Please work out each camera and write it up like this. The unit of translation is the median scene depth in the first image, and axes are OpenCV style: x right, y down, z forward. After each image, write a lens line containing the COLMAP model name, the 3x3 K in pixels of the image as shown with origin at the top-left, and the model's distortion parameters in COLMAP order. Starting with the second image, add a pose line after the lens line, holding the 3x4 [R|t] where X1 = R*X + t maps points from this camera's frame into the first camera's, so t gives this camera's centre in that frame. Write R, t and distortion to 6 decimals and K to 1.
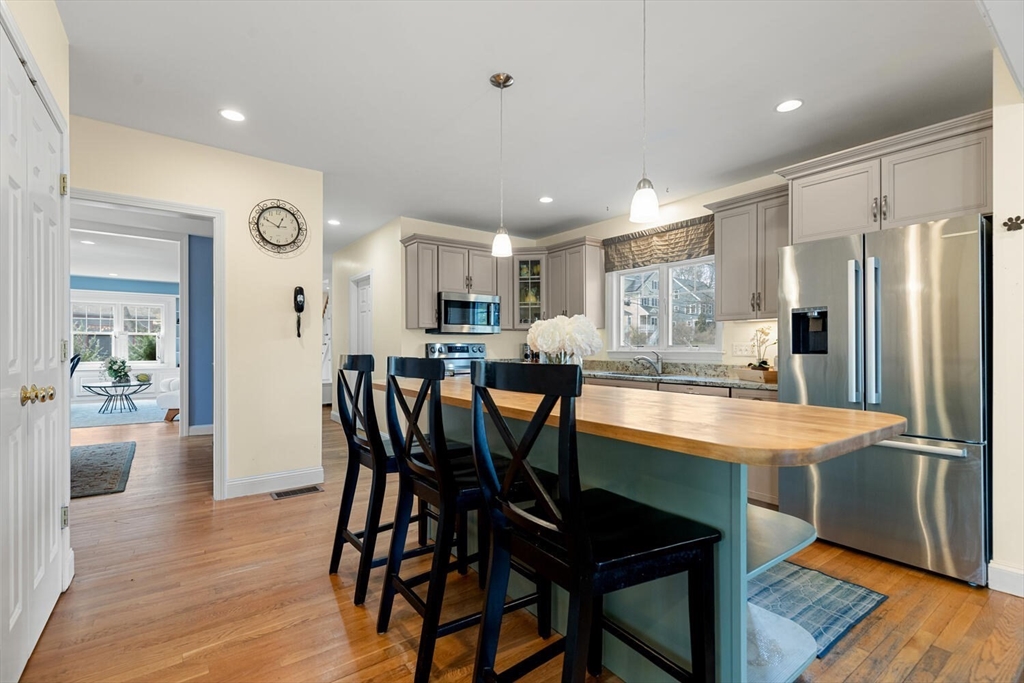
lens RADIAL K [[466.1, 0, 505.9], [0, 466.1, 346.7], [0, 0, 1]] dist [0.003501, -0.000714]
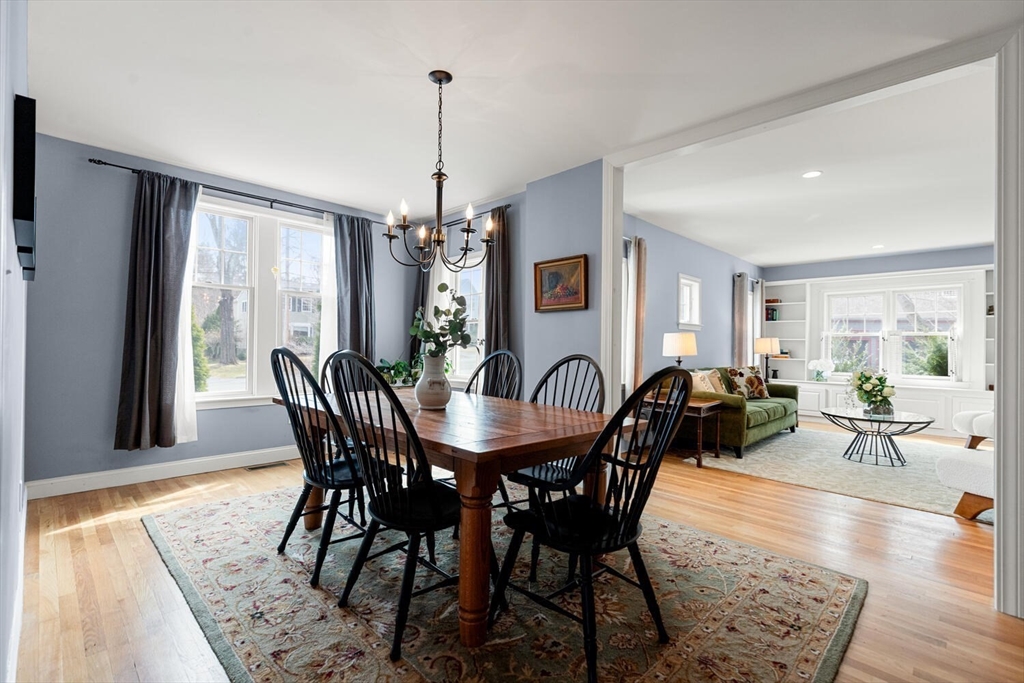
lens RADIAL K [[466.1, 0, 508.4], [0, 466.1, 343.4], [0, 0, 1]] dist [0.003501, -0.000714]
pose [[0.158254, -0.007626, -0.987369, -0.504140], [-0.014158, 0.999850, -0.009992, 0.000912], [0.987297, 0.015560, 0.158122, 0.715644]]
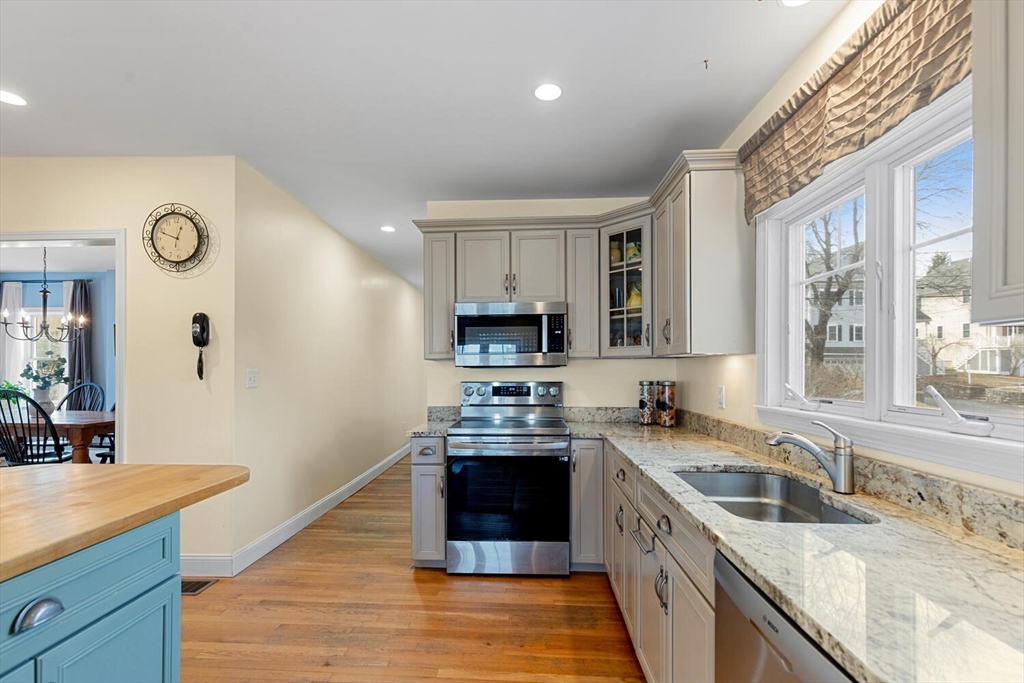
lens RADIAL K [[466.1, 0, 508.0], [0, 466.1, 366.4], [0, 0, 1]] dist [0.003501, -0.000714]
pose [[0.782675, -0.005121, -0.622409, 0.330900], [0.003510, 0.999987, -0.003813, -0.028509], [0.622420, 0.000800, 0.782683, 0.559910]]
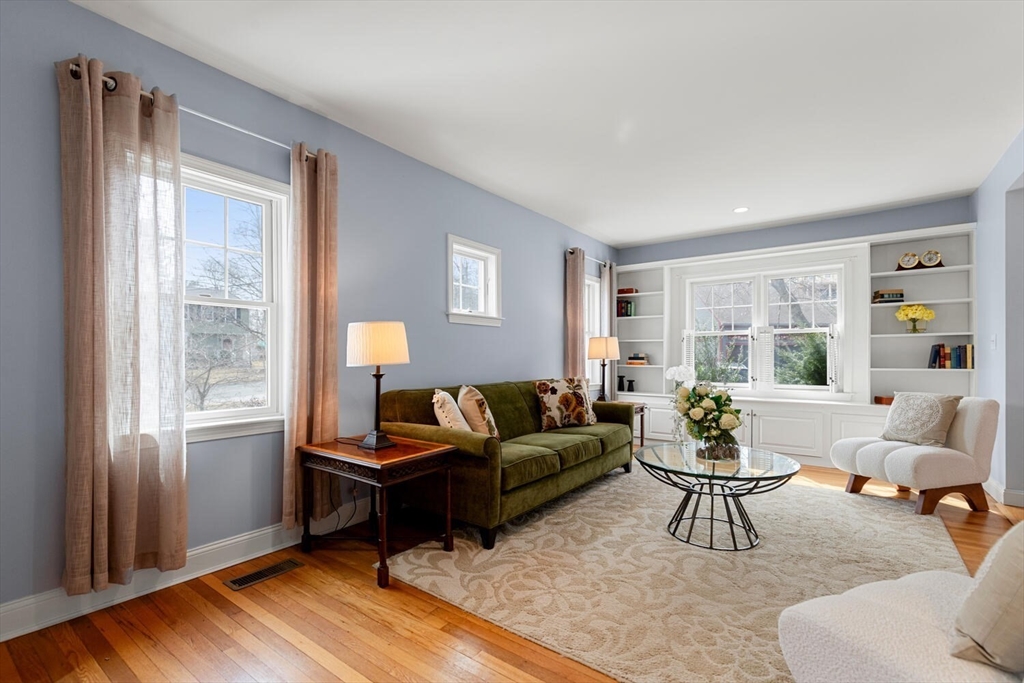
lens RADIAL K [[466.1, 0, 512.0], [0, 466.1, 358.7], [0, 0, 1]] dist [0.003501, -0.000714]
pose [[0.303355, 0.001483, -0.952876, -0.871277], [-0.000132, 0.999999, 0.001514, 0.004063], [0.952877, -0.000334, 0.303355, 1.216851]]
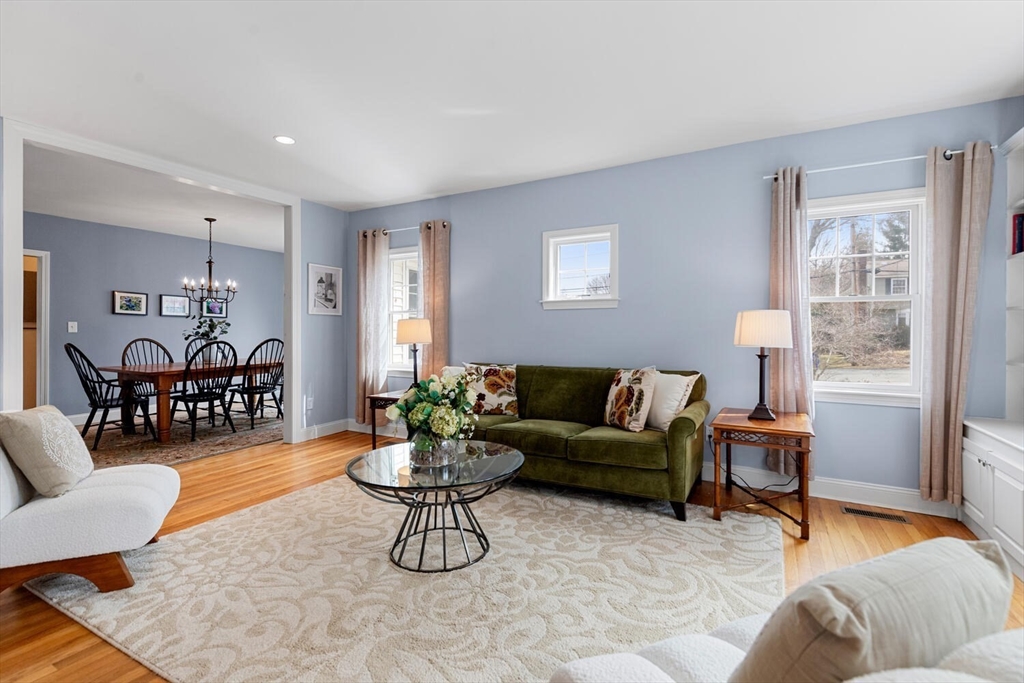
lens RADIAL K [[466.1, 0, 516.6], [0, 466.1, 339.8], [0, 0, 1]] dist [0.003501, -0.000714]
pose [[-0.900435, 0.002989, -0.434979, -1.212925], [-0.002843, 0.999915, 0.012756, -0.009682], [0.434980, 0.012722, -0.900350, 2.134586]]
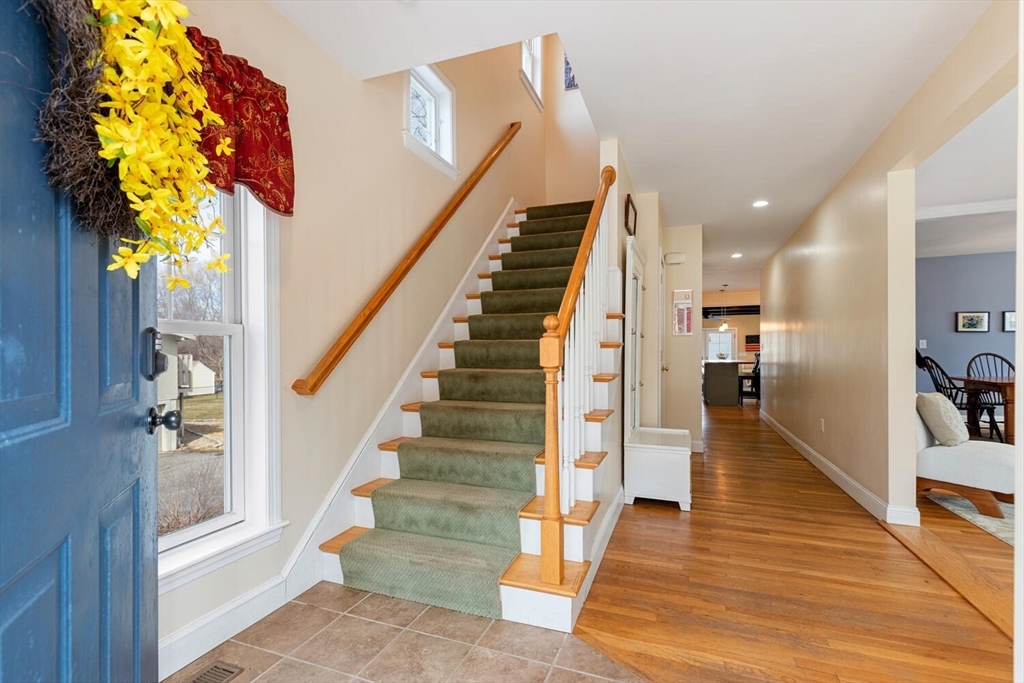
lens RADIAL K [[466.1, 0, 507.9], [0, 466.1, 345.8], [0, 0, 1]] dist [0.003501, -0.000714]
pose [[-0.539736, 0.010862, 0.841764, -1.251746], [0.002789, 0.999934, -0.011115, -0.005266], [-0.841830, -0.003652, -0.539731, 2.483382]]
